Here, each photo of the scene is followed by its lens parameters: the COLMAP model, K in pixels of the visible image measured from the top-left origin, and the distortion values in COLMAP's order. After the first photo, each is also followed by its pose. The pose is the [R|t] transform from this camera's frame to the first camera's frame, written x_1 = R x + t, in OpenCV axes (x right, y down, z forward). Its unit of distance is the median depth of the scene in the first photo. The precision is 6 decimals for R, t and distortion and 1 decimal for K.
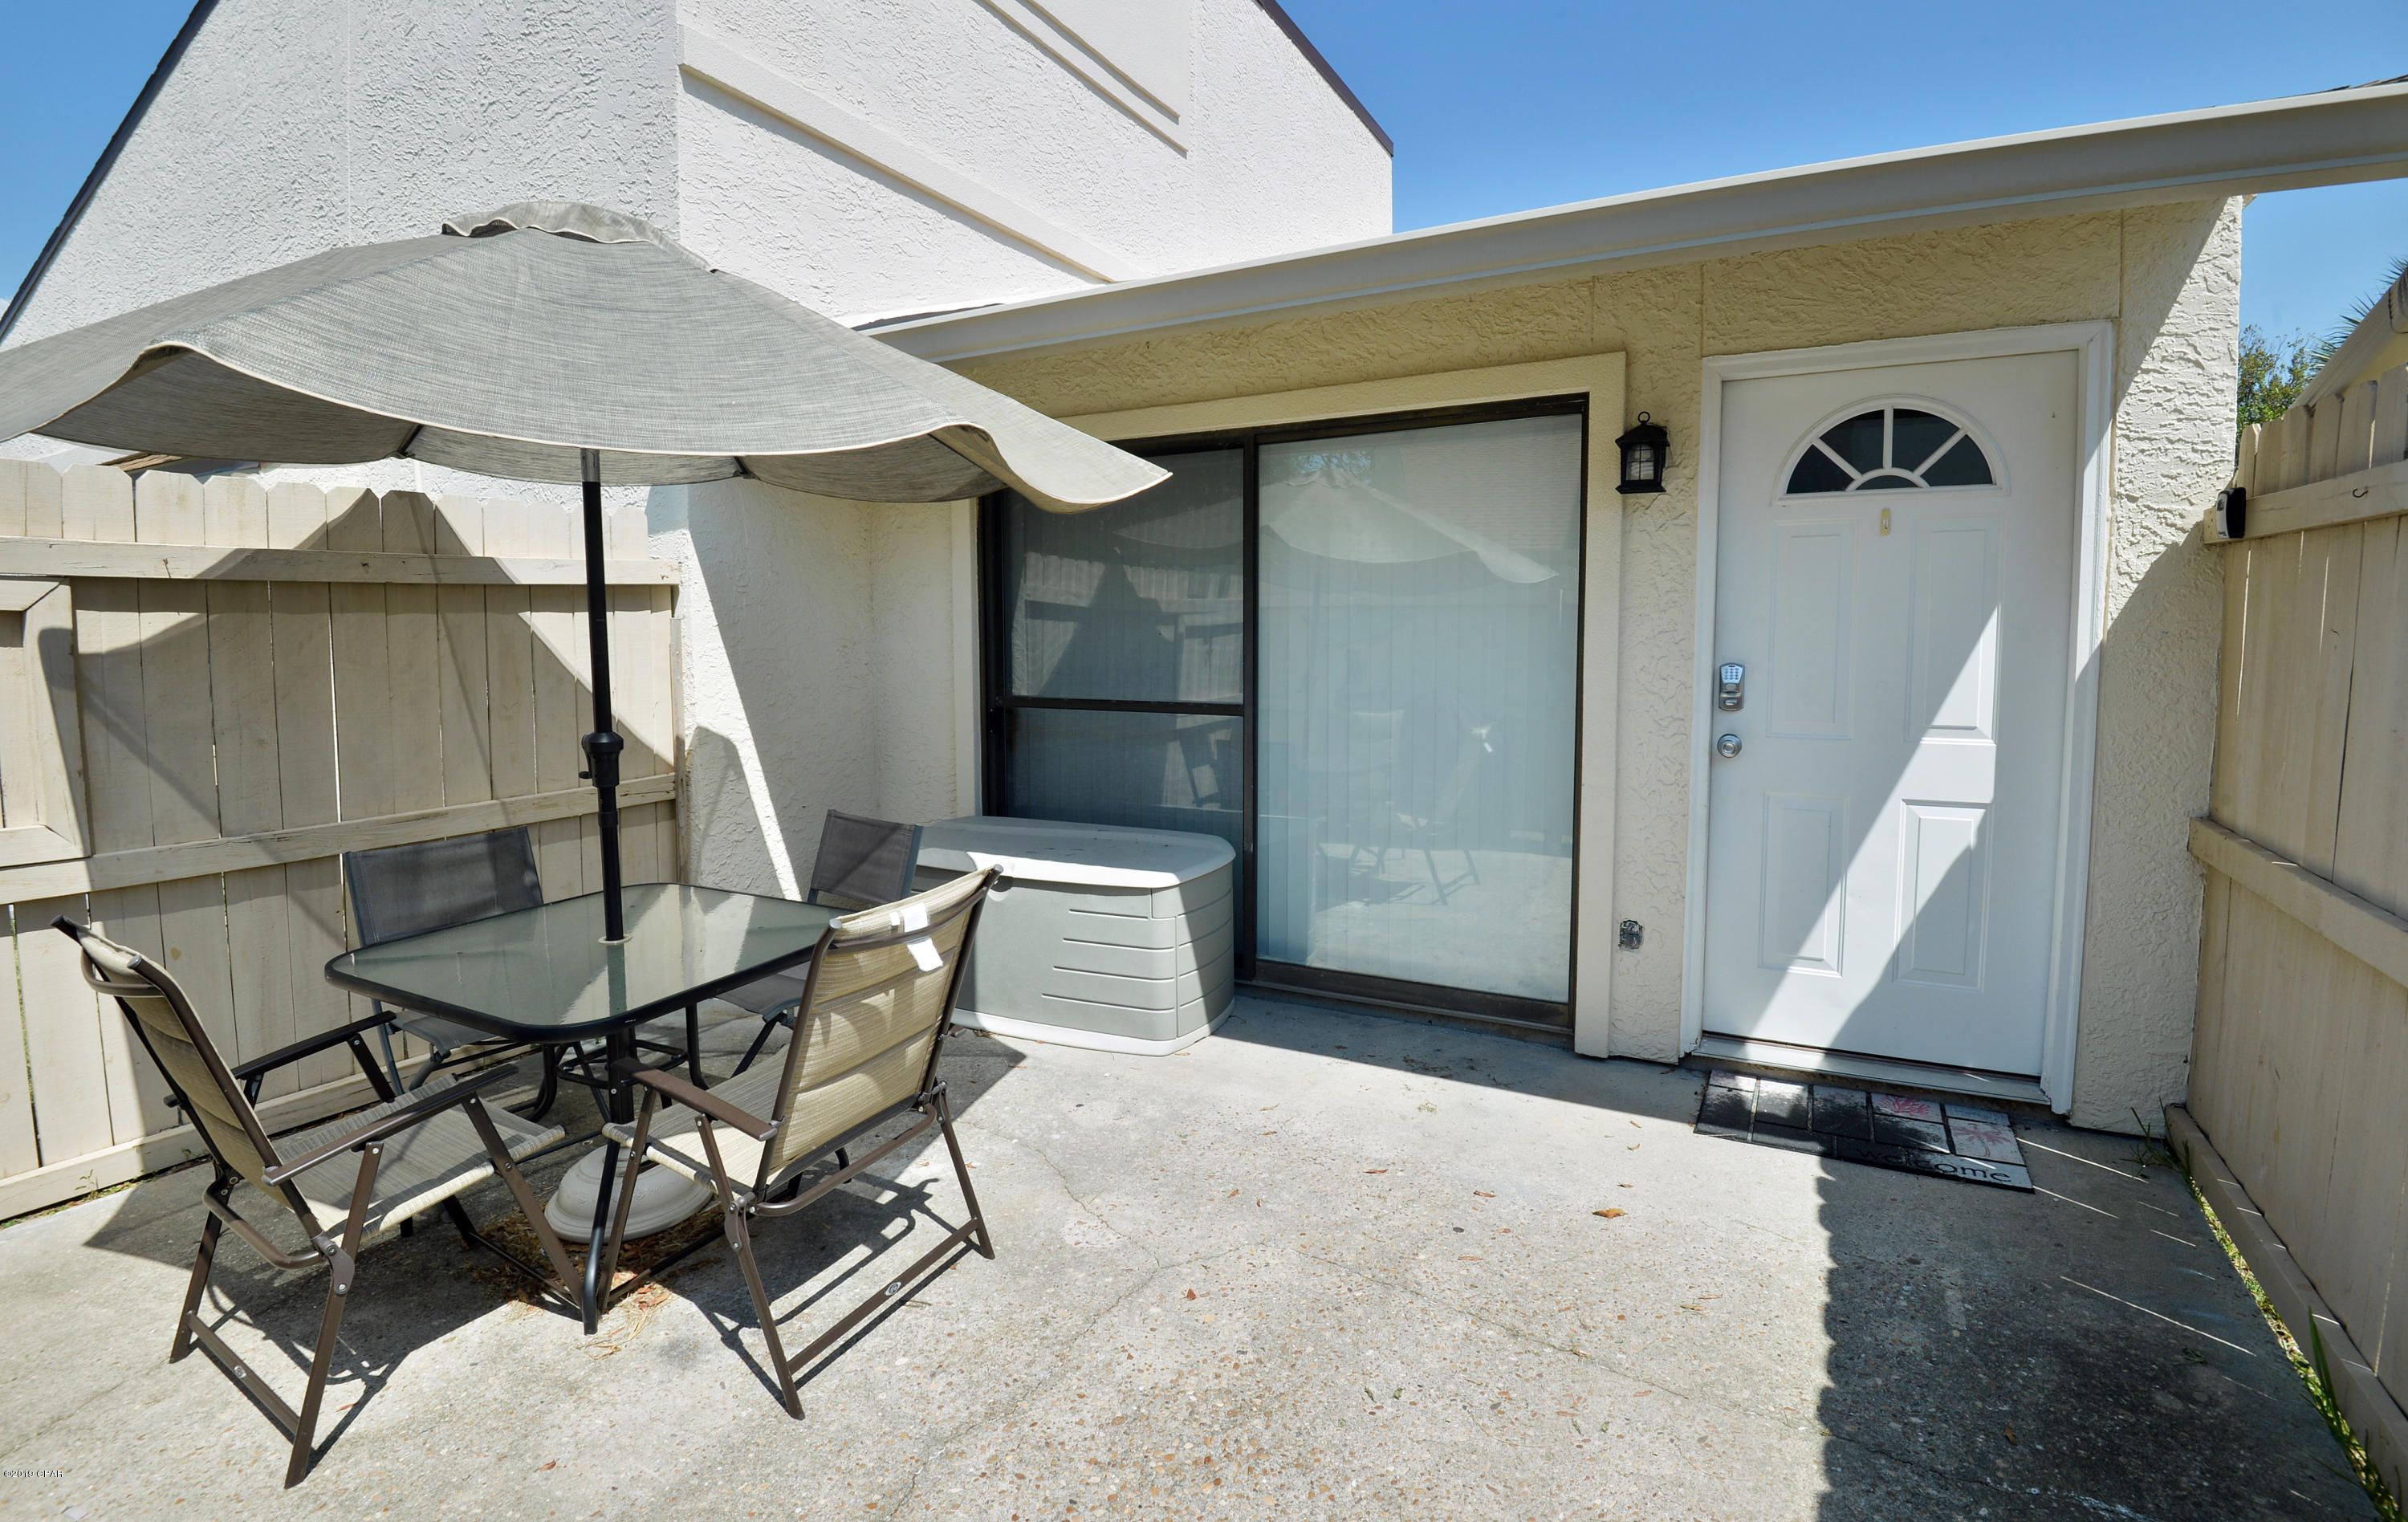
lens RADIAL K [[1107.6, 0, 1196.0], [0, 1107.6, 731.1], [0, 0, 1]] dist [-0.009530, -0.022600]
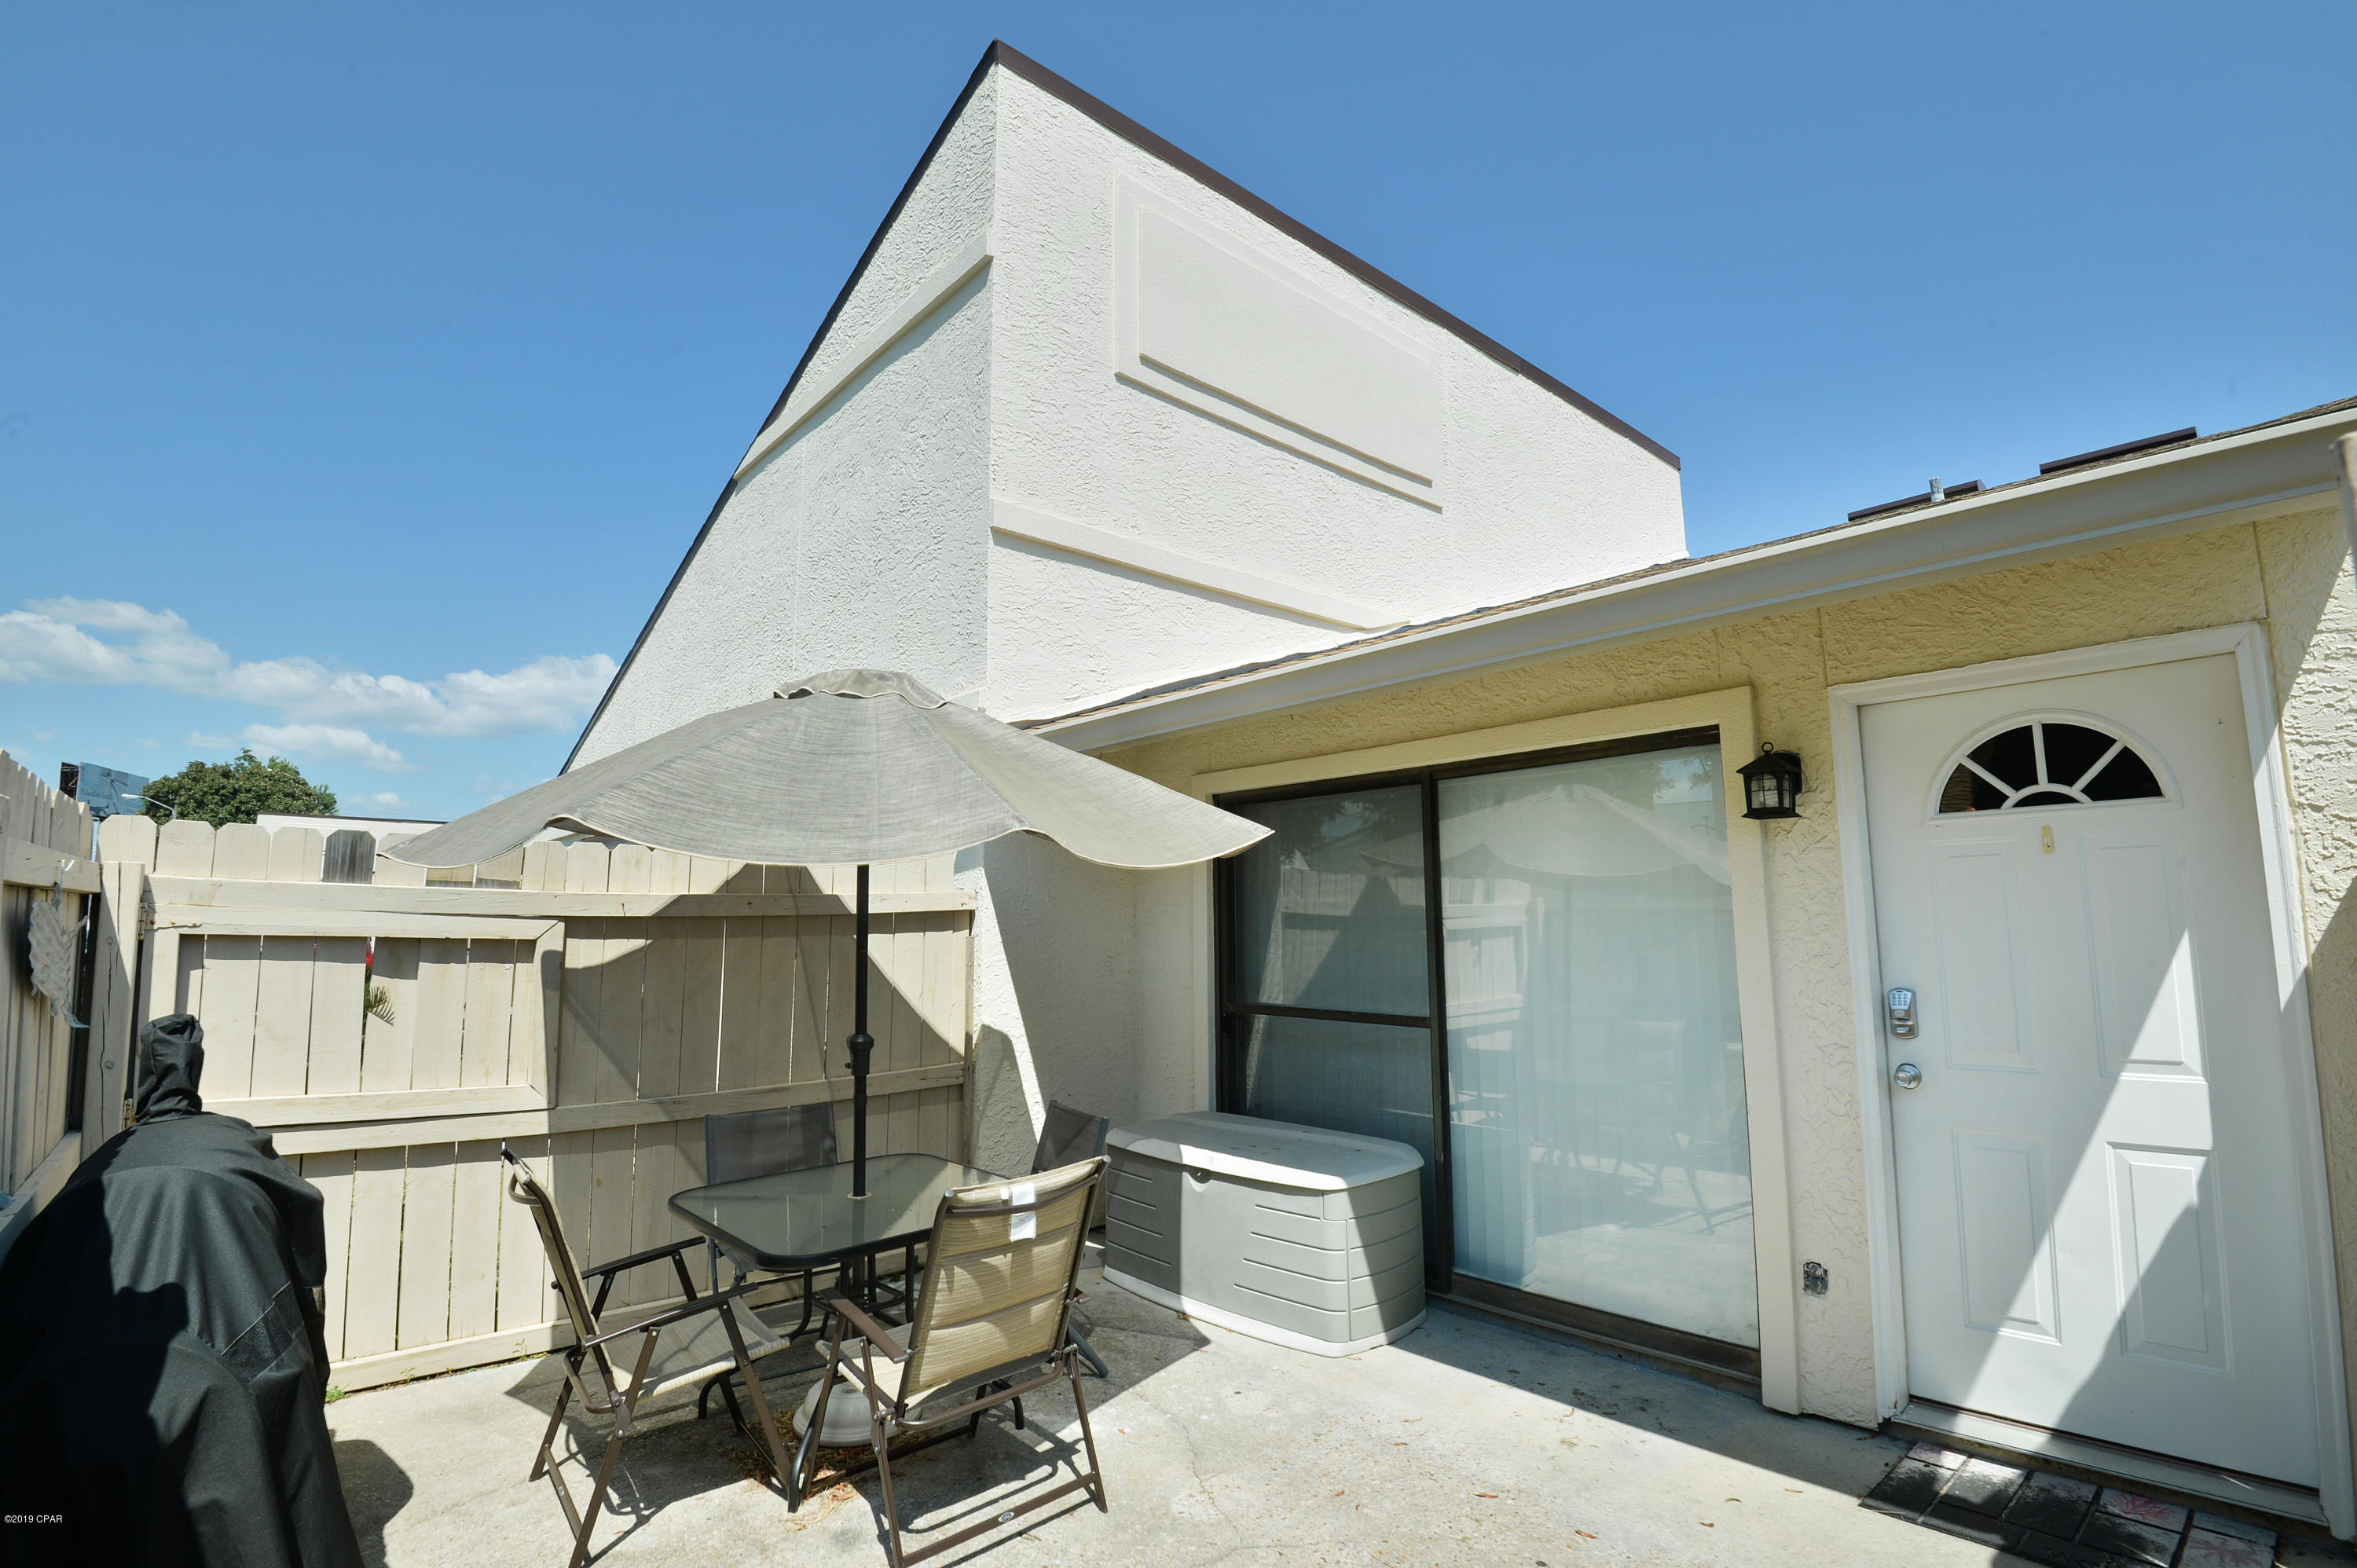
lens RADIAL K [[1088.4, 0, 1178.5], [0, 1088.4, 793.1], [0, 0, 1]] dist [-0.018124, -0.018229]
pose [[0.938145, -0.046217, -0.343145, 0.243347], [-0.025355, 0.979220, -0.201207, -0.025286], [0.345314, 0.197462, 0.917479, -0.117772]]
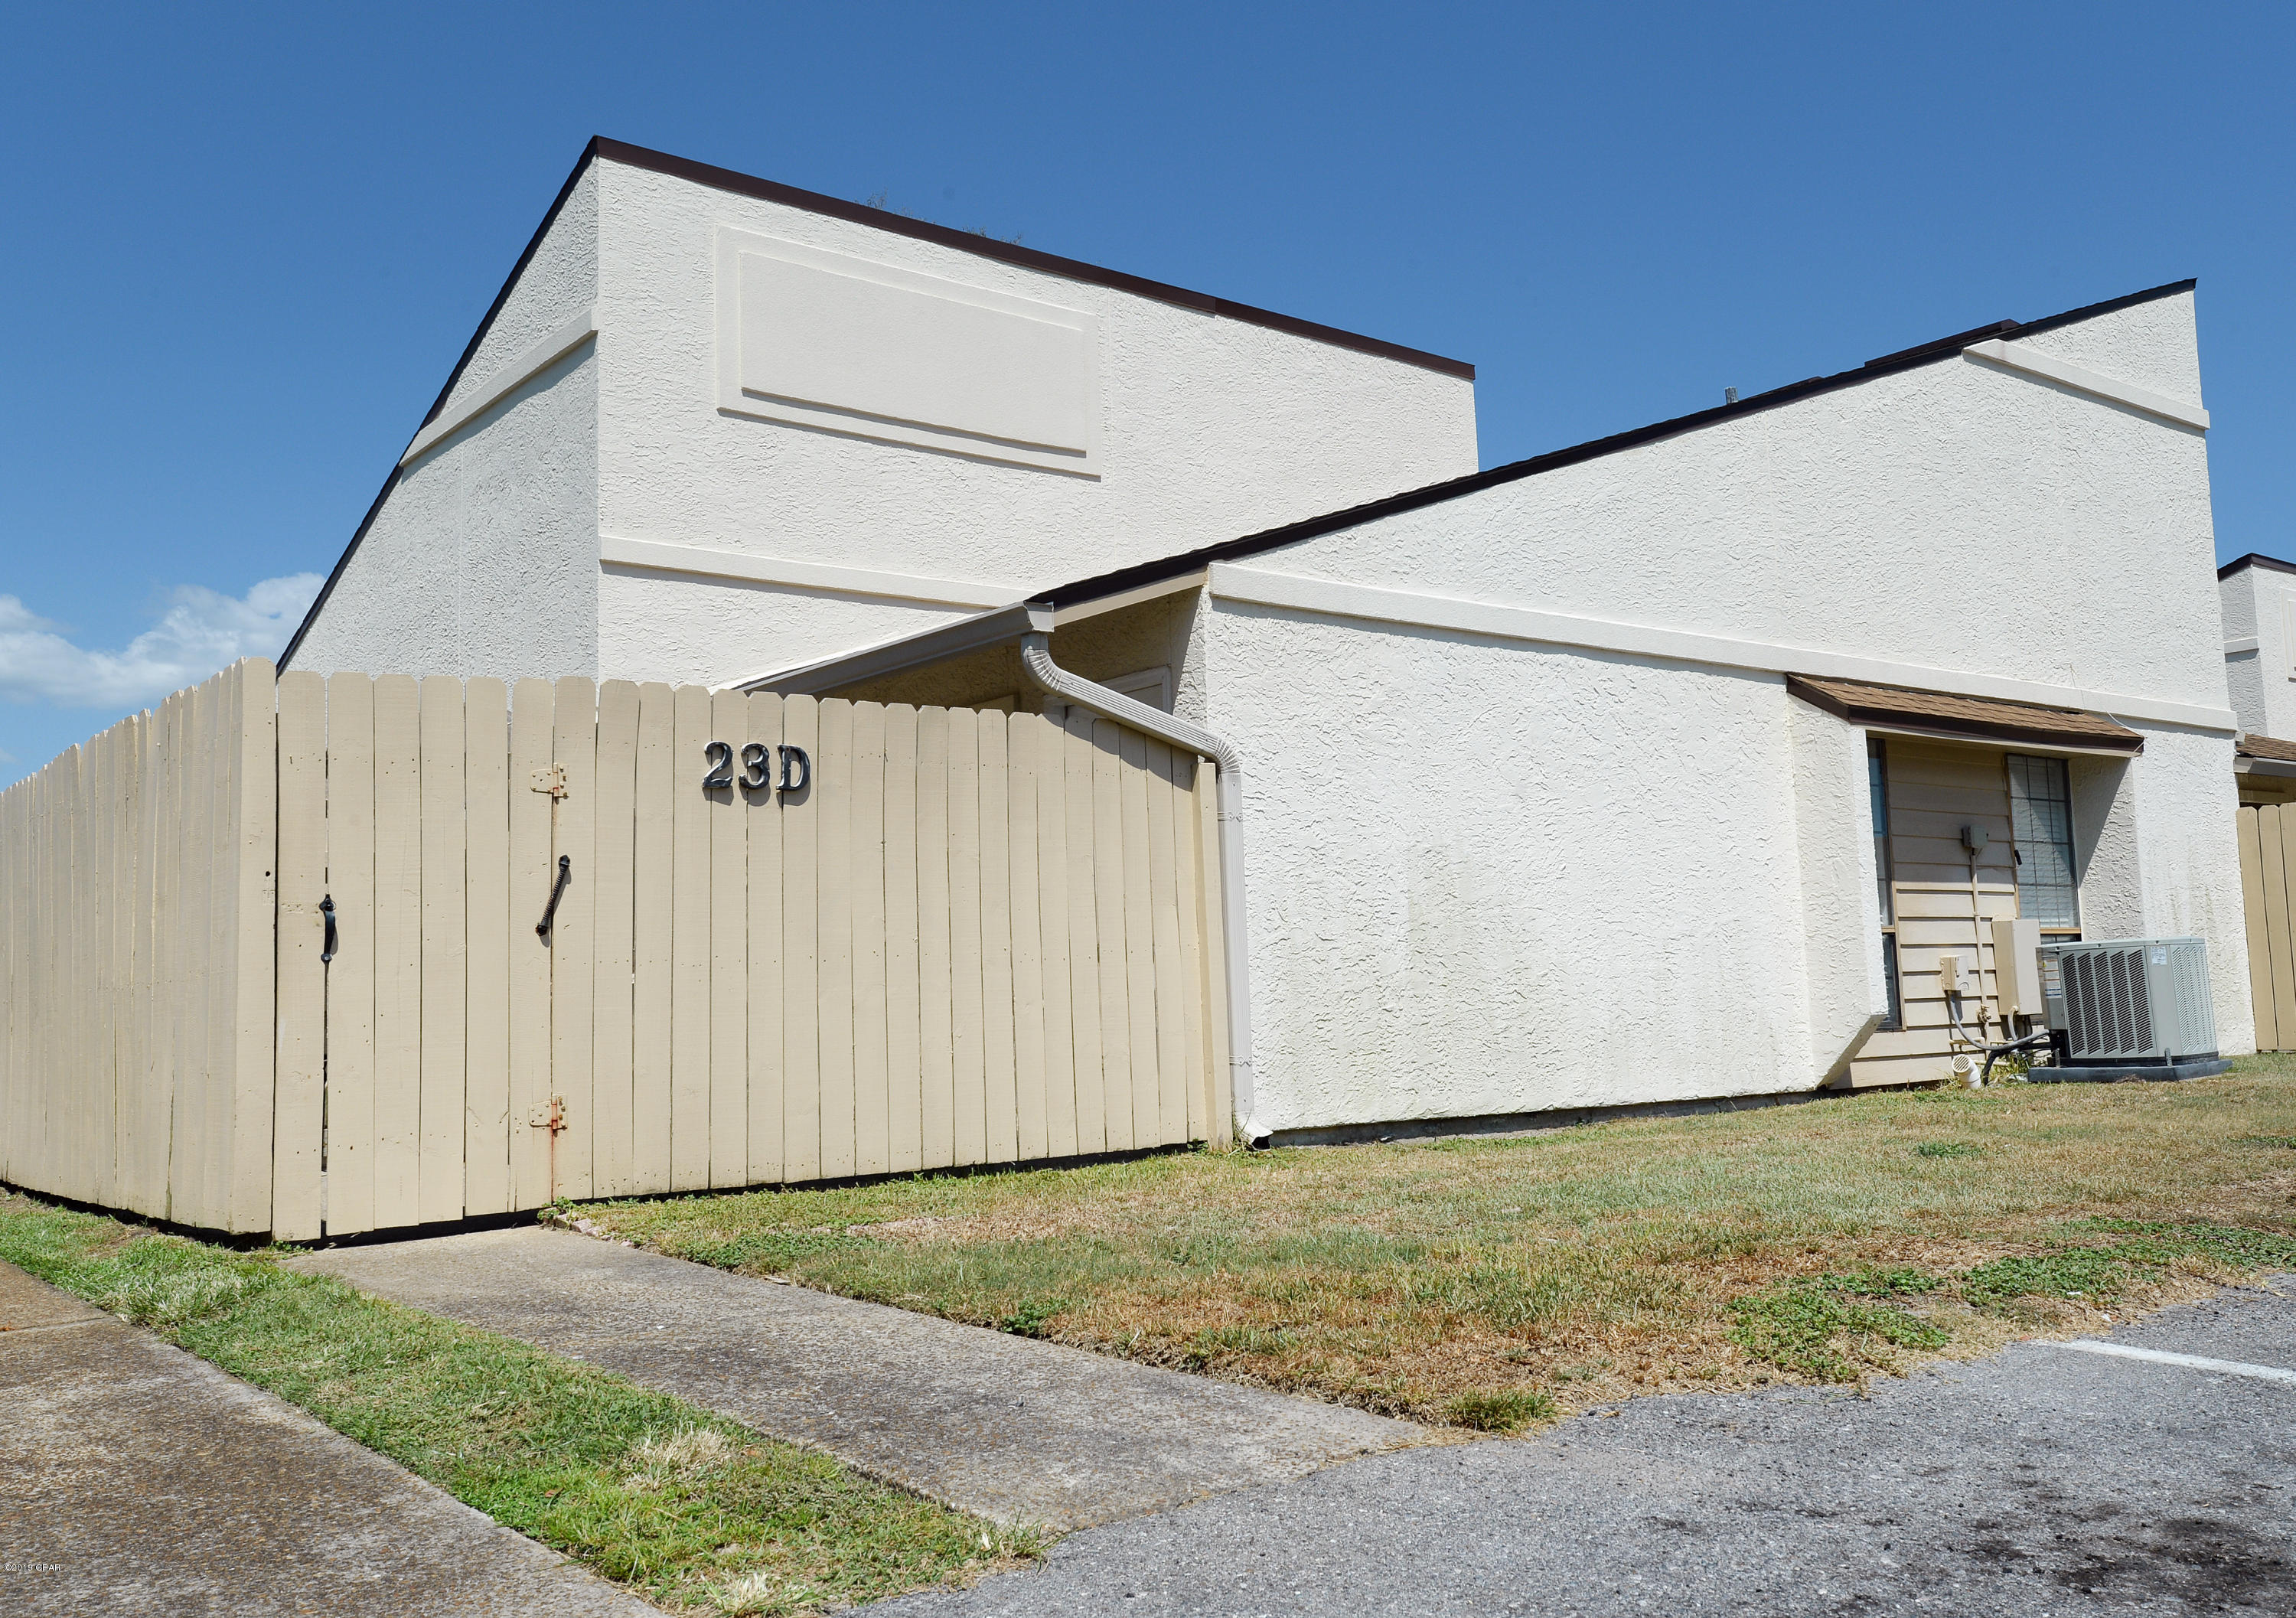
lens RADIAL K [[1990.6, 0, 1183.8], [0, 1990.6, 801.7], [0, 0, 1]] dist [0.012560, -0.000234]
pose [[0.923288, -0.063640, -0.378801, 1.879287], [-0.006734, 0.983346, -0.181618, 0.388878], [0.384050, 0.170236, 0.907483, -1.731194]]
